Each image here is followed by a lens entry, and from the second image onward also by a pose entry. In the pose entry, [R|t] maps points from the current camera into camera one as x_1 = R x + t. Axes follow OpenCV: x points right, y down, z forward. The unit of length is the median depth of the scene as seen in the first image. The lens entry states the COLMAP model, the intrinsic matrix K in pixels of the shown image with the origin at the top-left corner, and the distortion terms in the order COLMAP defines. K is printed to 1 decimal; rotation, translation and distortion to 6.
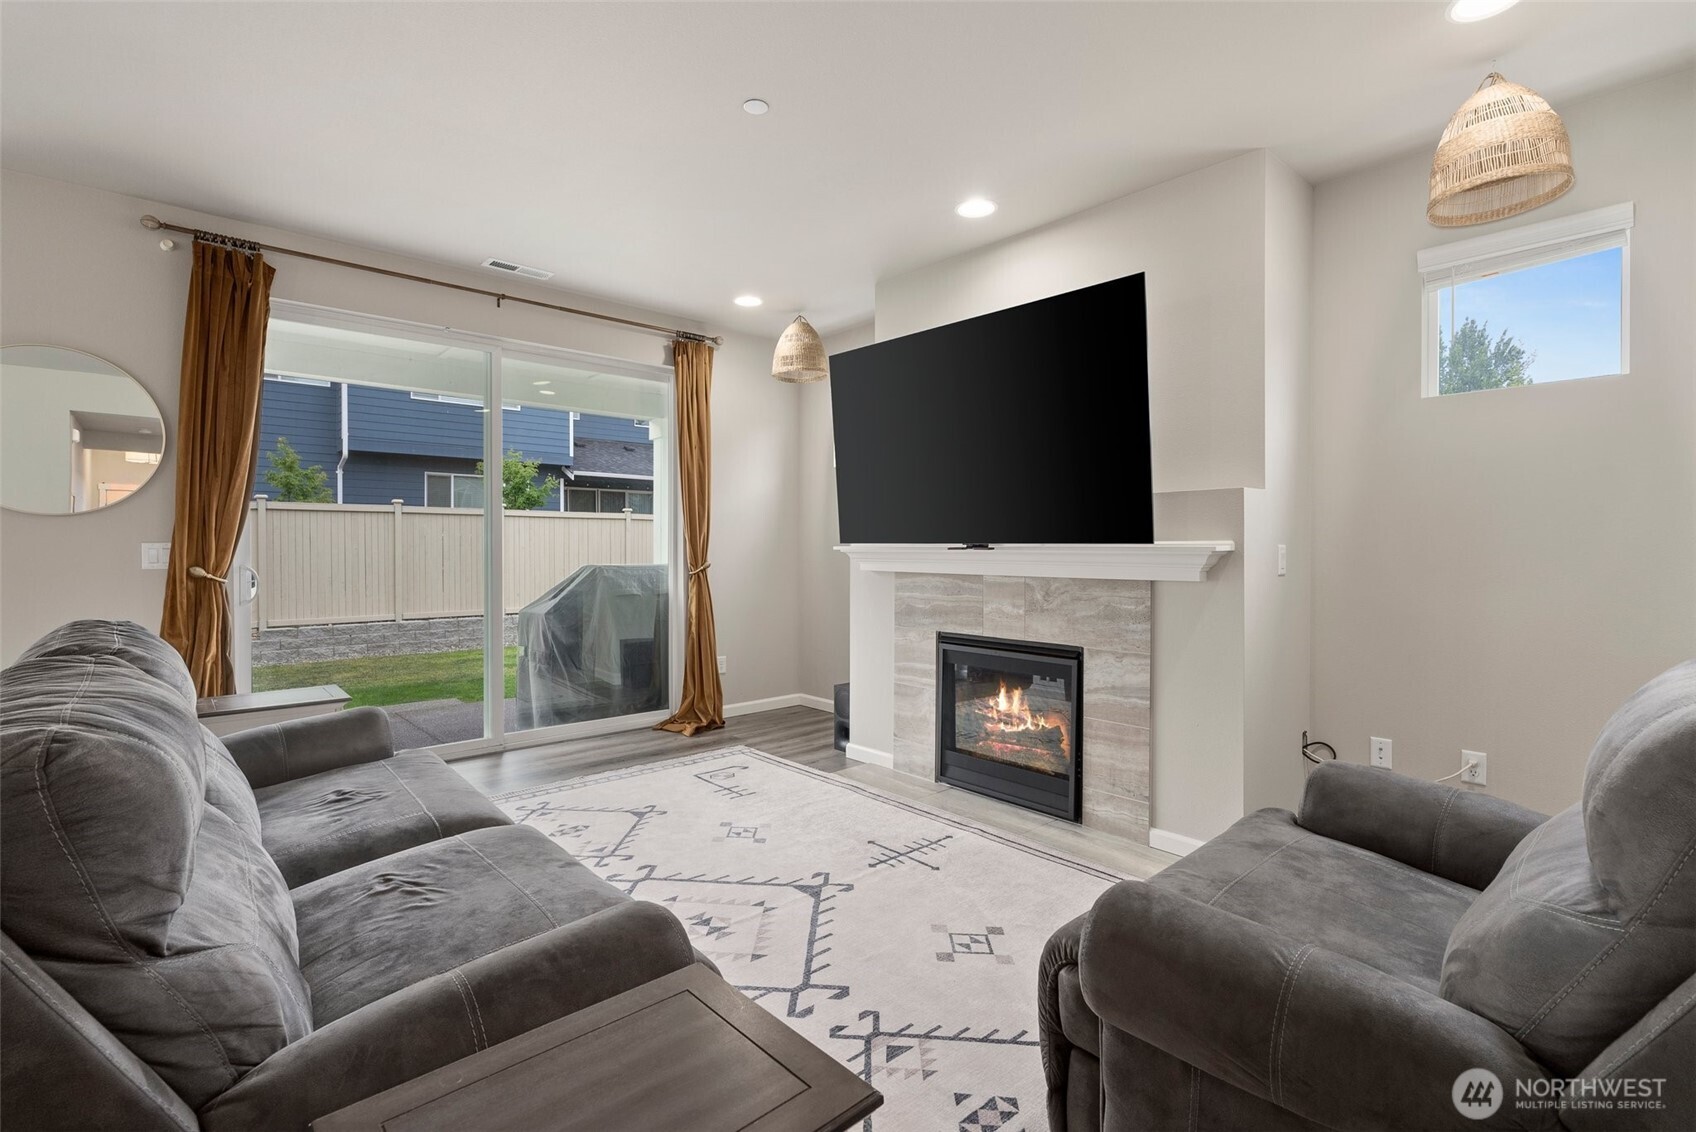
lens RADIAL K [[769.0, 0, 846.0], [0, 769.0, 552.0], [0, 0, 1]] dist [-0.004890, -0.000245]
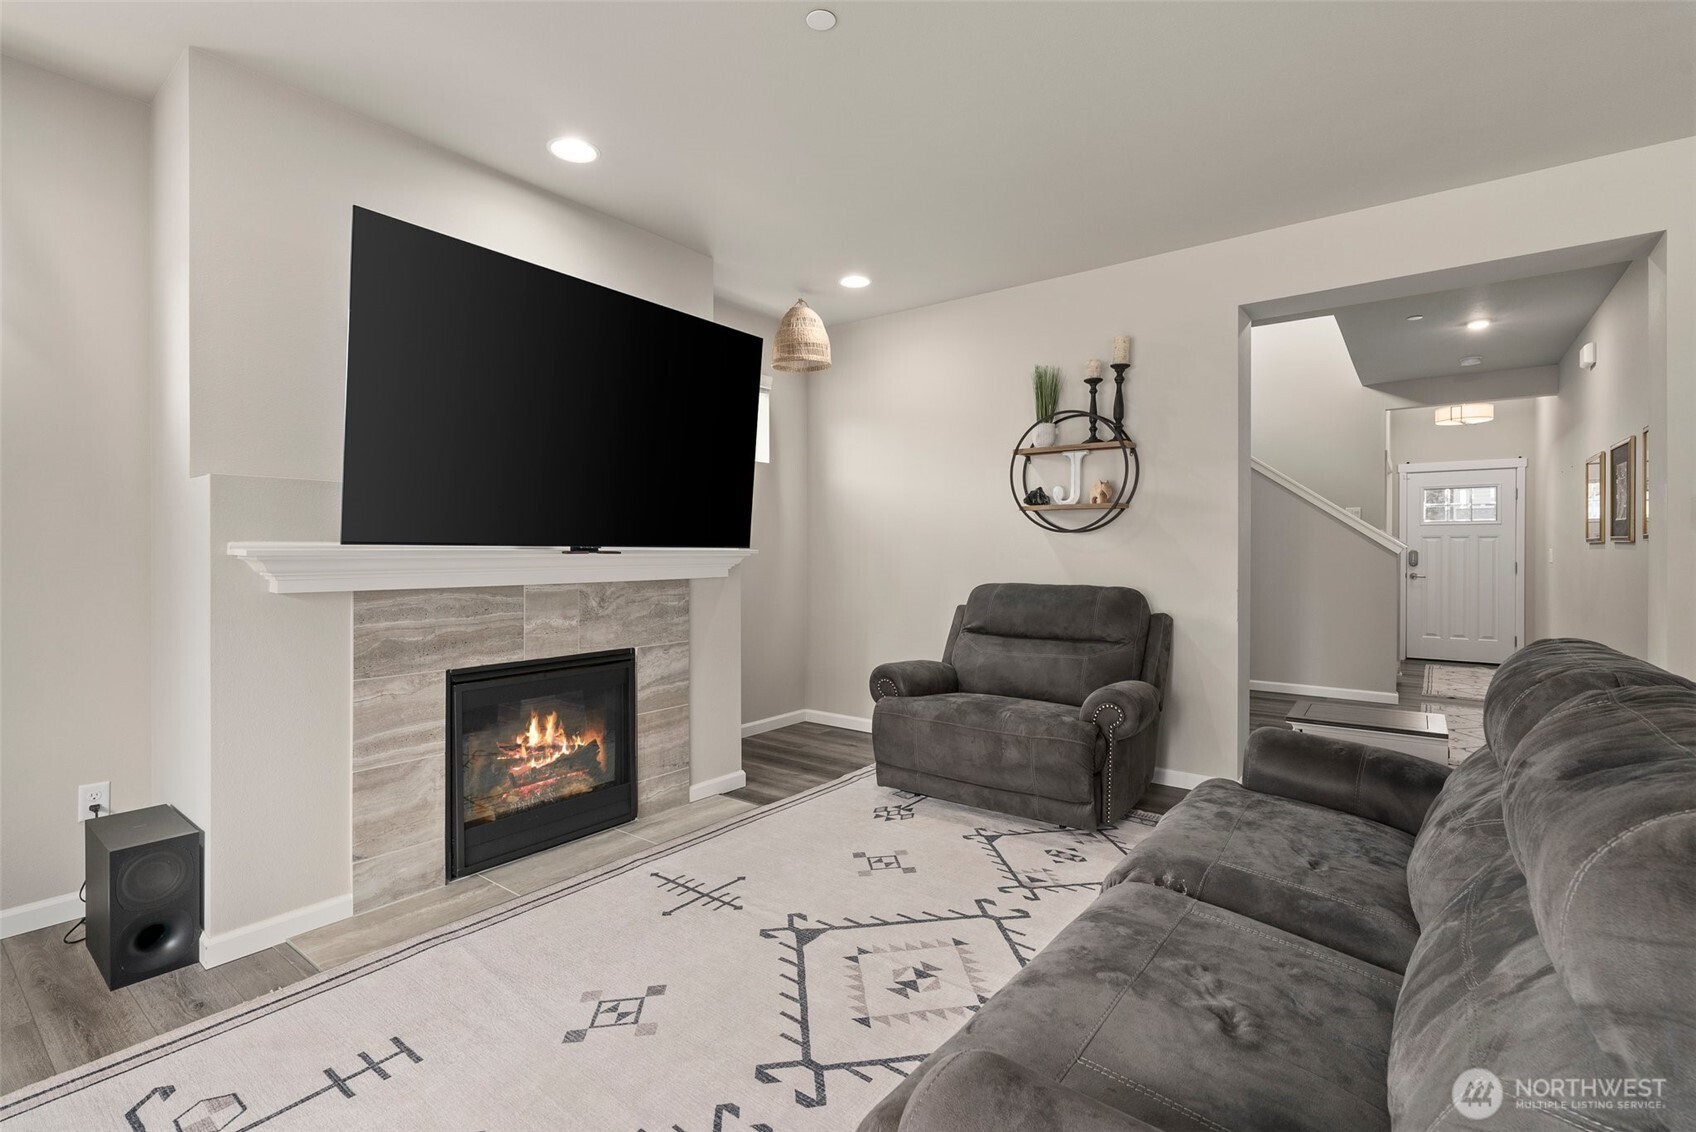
lens RADIAL K [[769.0, 0, 846.0], [0, 769.0, 552.0], [0, 0, 1]] dist [-0.004890, -0.000245]
pose [[-0.185494, -0.002772, 0.982642, -0.749132], [0.004272, 0.999984, 0.003627, -0.007067], [-0.982636, 0.004871, -0.185479, 0.900740]]
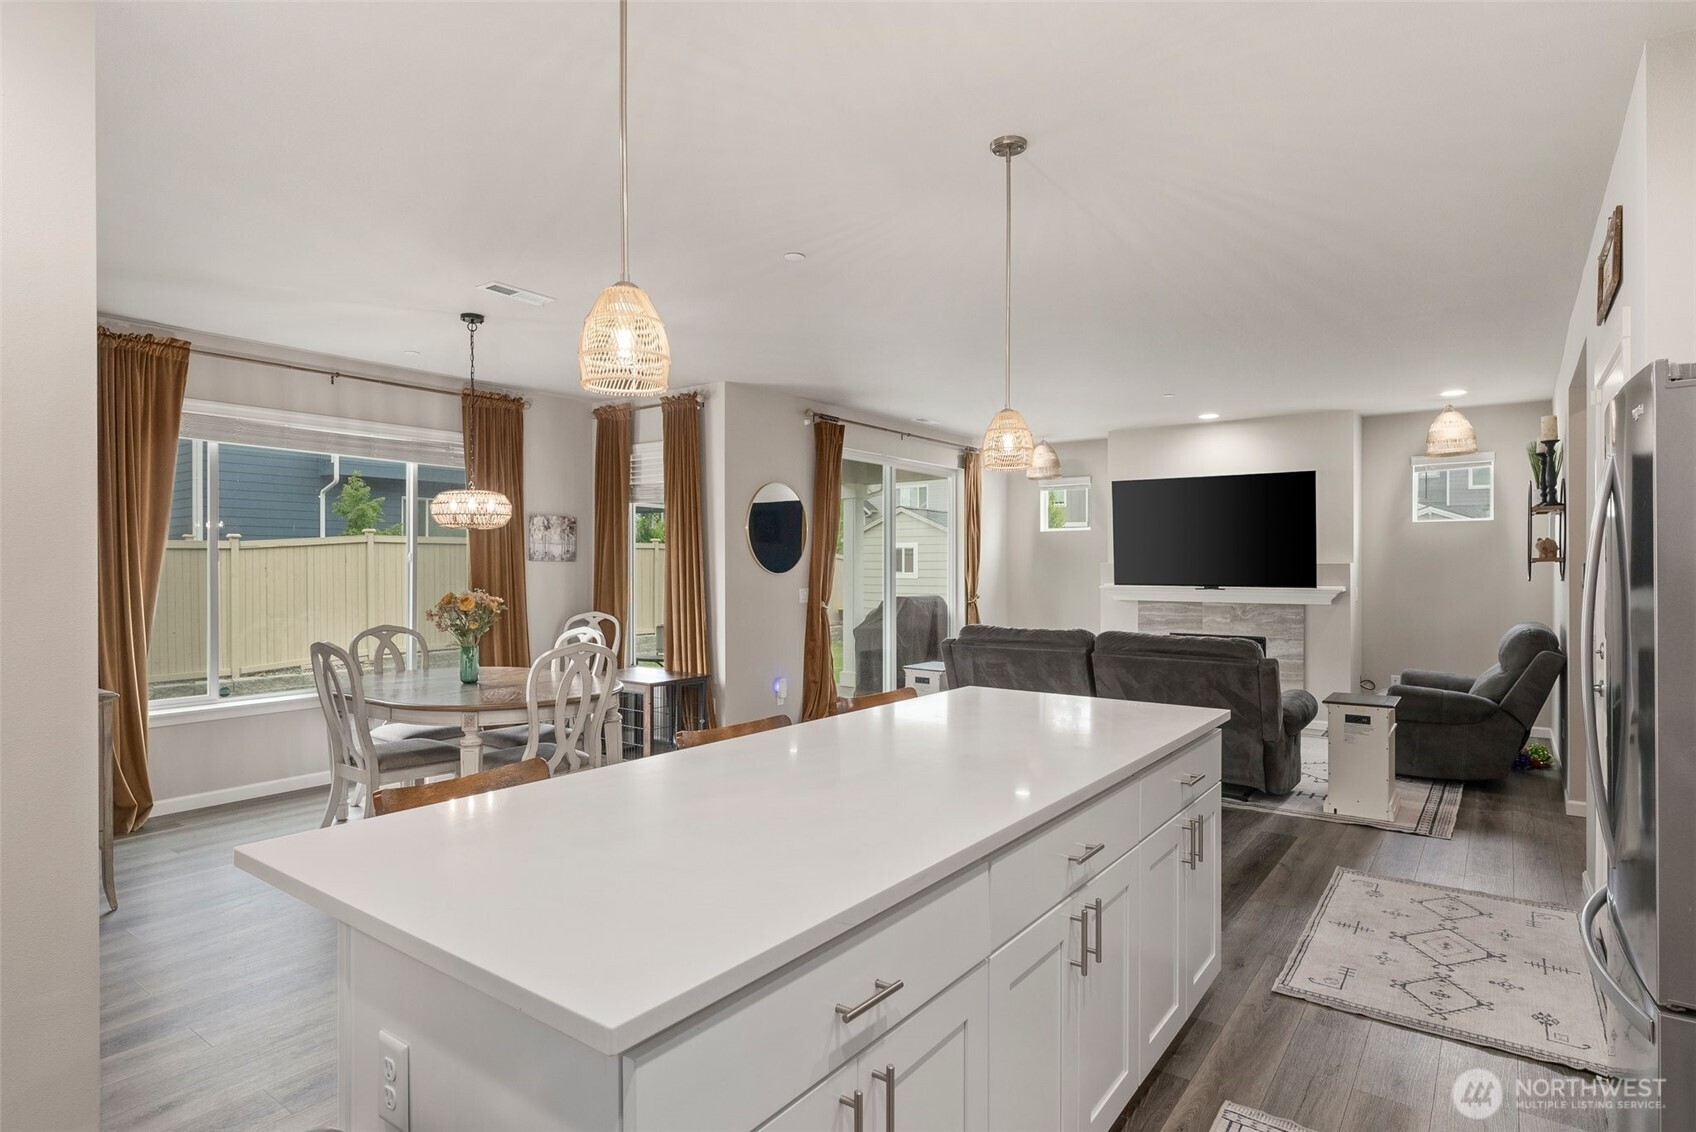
lens RADIAL K [[879.2, 0, 843.7], [0, 879.2, 568.3], [0, 0, 1]] dist [-0.000440, -0.000219]
pose [[0.981563, 0.002051, 0.191130, -1.232964], [-0.000656, 0.999973, -0.007365, -0.041535], [-0.191140, 0.007104, 0.981537, -1.079971]]
